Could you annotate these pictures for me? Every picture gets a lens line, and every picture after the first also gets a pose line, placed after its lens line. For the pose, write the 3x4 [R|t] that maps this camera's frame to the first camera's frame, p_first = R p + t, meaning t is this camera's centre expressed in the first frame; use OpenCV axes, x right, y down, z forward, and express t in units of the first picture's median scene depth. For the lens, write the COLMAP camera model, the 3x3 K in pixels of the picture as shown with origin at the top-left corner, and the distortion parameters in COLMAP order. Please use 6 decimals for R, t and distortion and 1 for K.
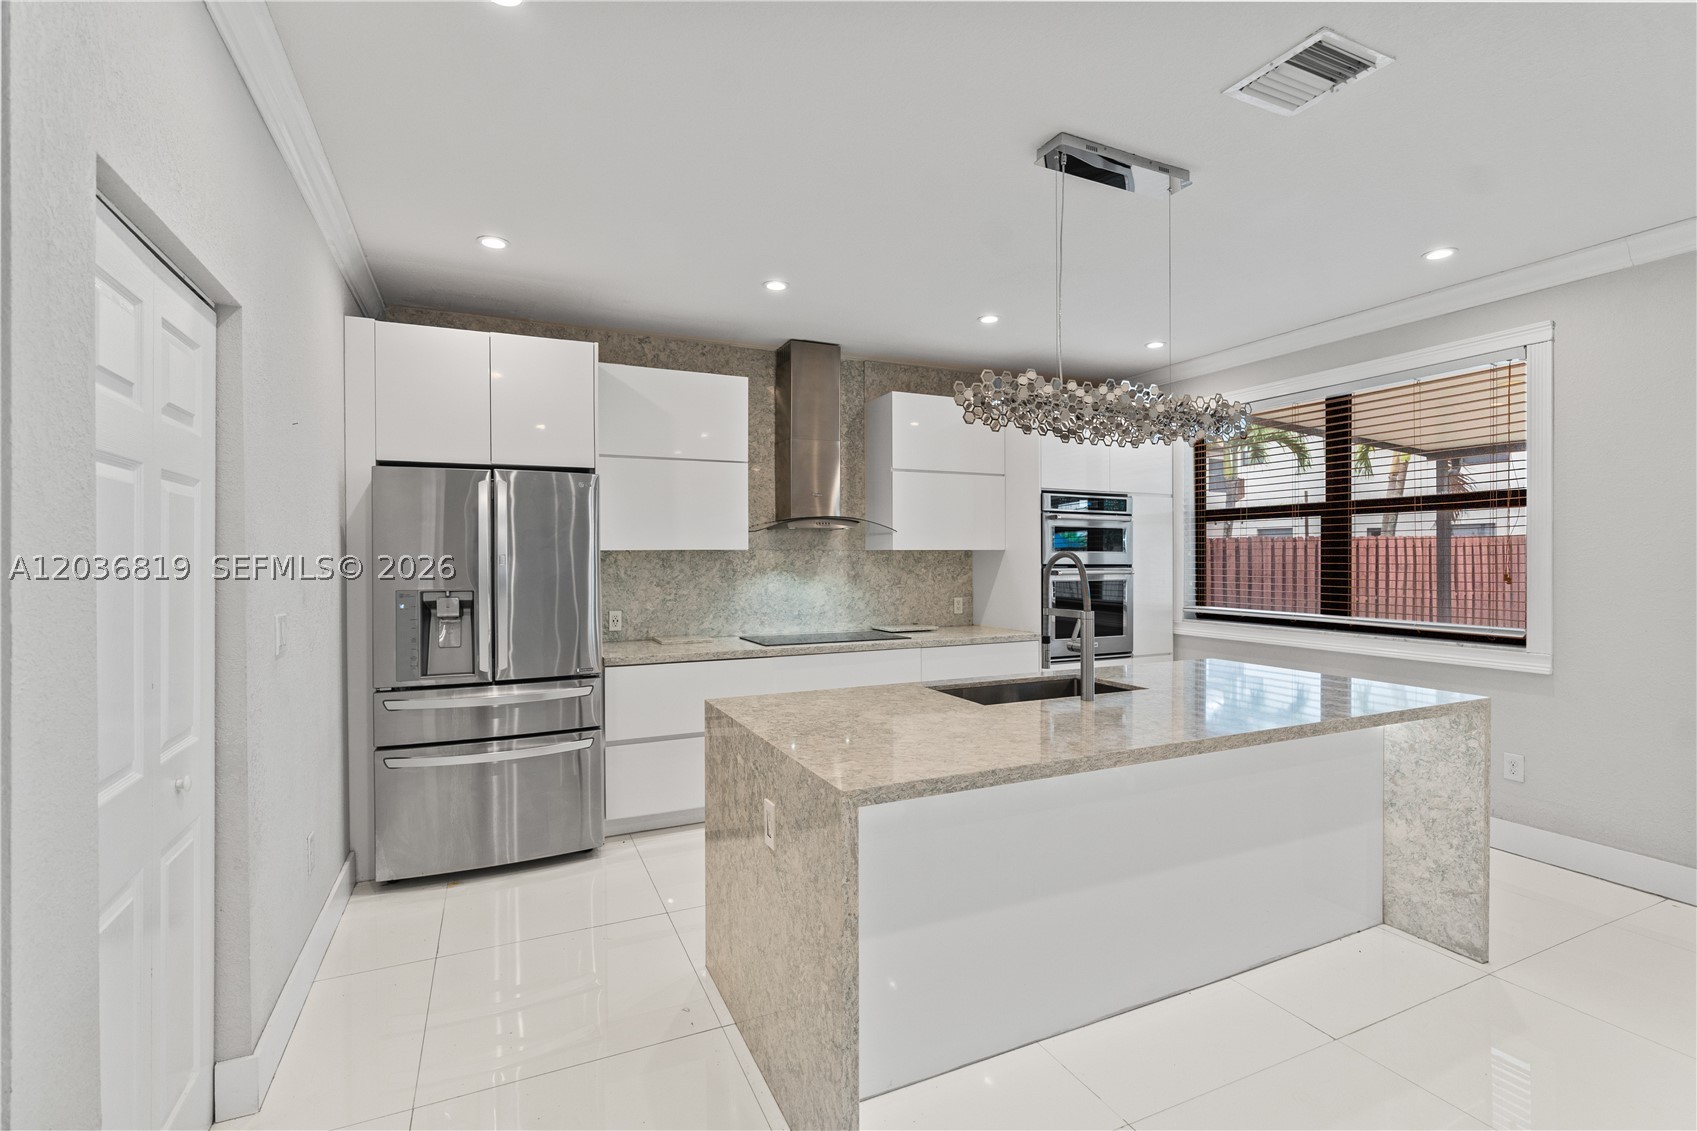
lens RADIAL K [[770.8, 0, 850.0], [0, 770.8, 560.4], [0, 0, 1]] dist [-0.001016, 0.000318]
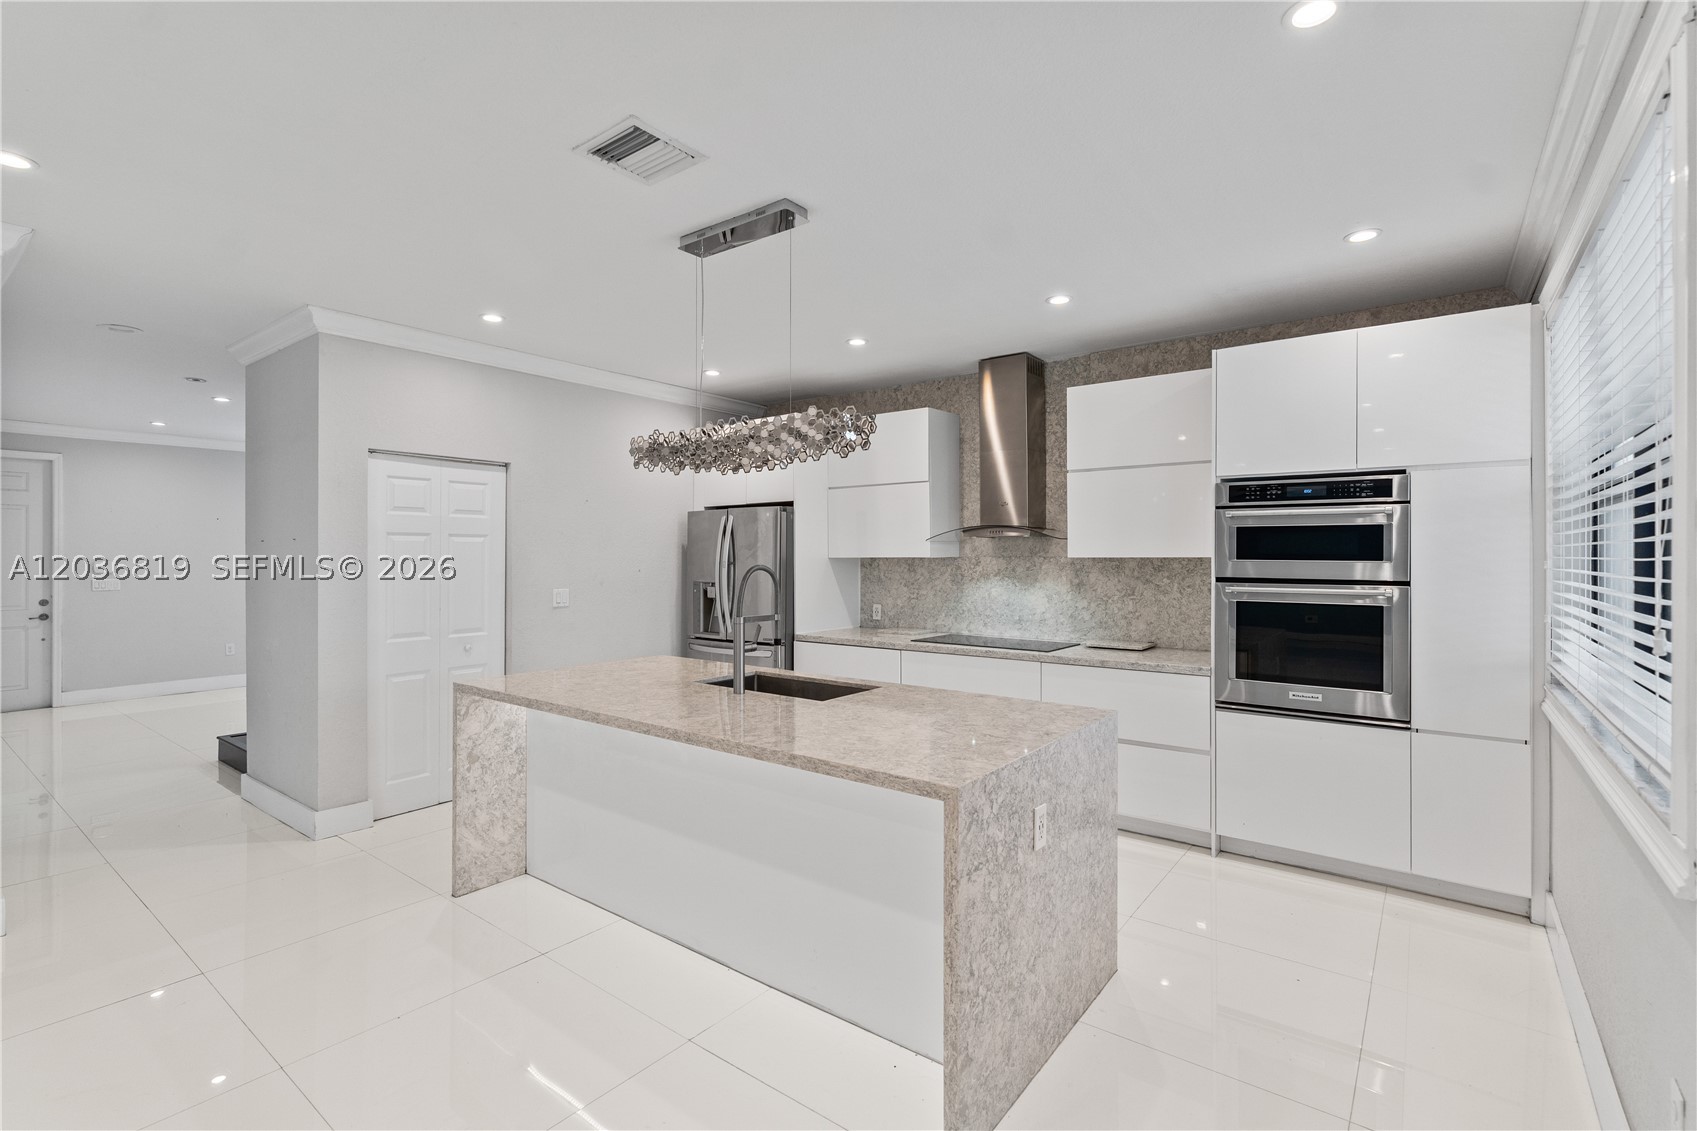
lens RADIAL K [[779.4, 0, 844.6], [0, 779.4, 555.6], [0, 0, 1]] dist [-0.002819, 0.000126]
pose [[0.458873, 0.002323, -0.888499, 0.817366], [-0.003932, 0.999992, 0.000584, -0.016176], [0.888493, 0.003225, 0.458878, 0.346114]]
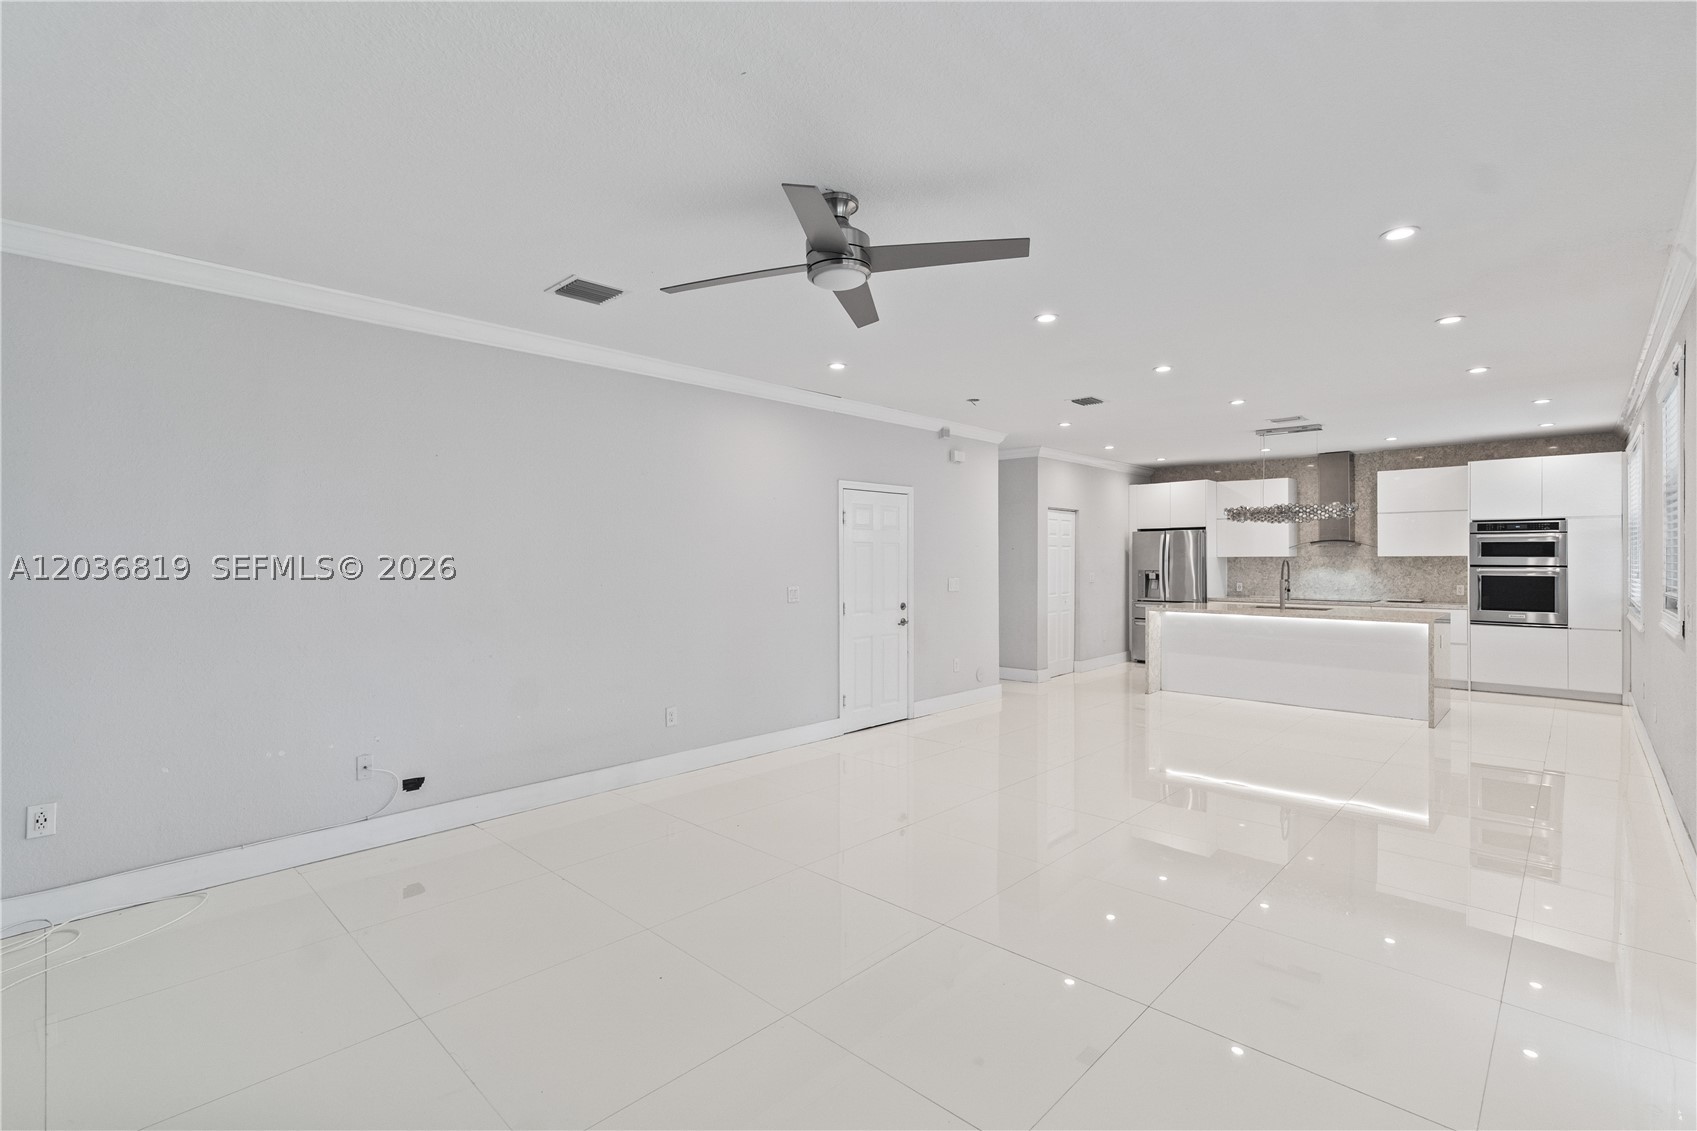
lens RADIAL K [[779.4, 0, 844.6], [0, 779.4, 555.6], [0, 0, 1]] dist [-0.002819, 0.000126]
pose [[0.368747, 0.000213, -0.929530, 1.416725], [-0.001310, 0.999999, -0.000291, -0.013529], [0.929529, 0.001325, 0.368747, -0.957059]]
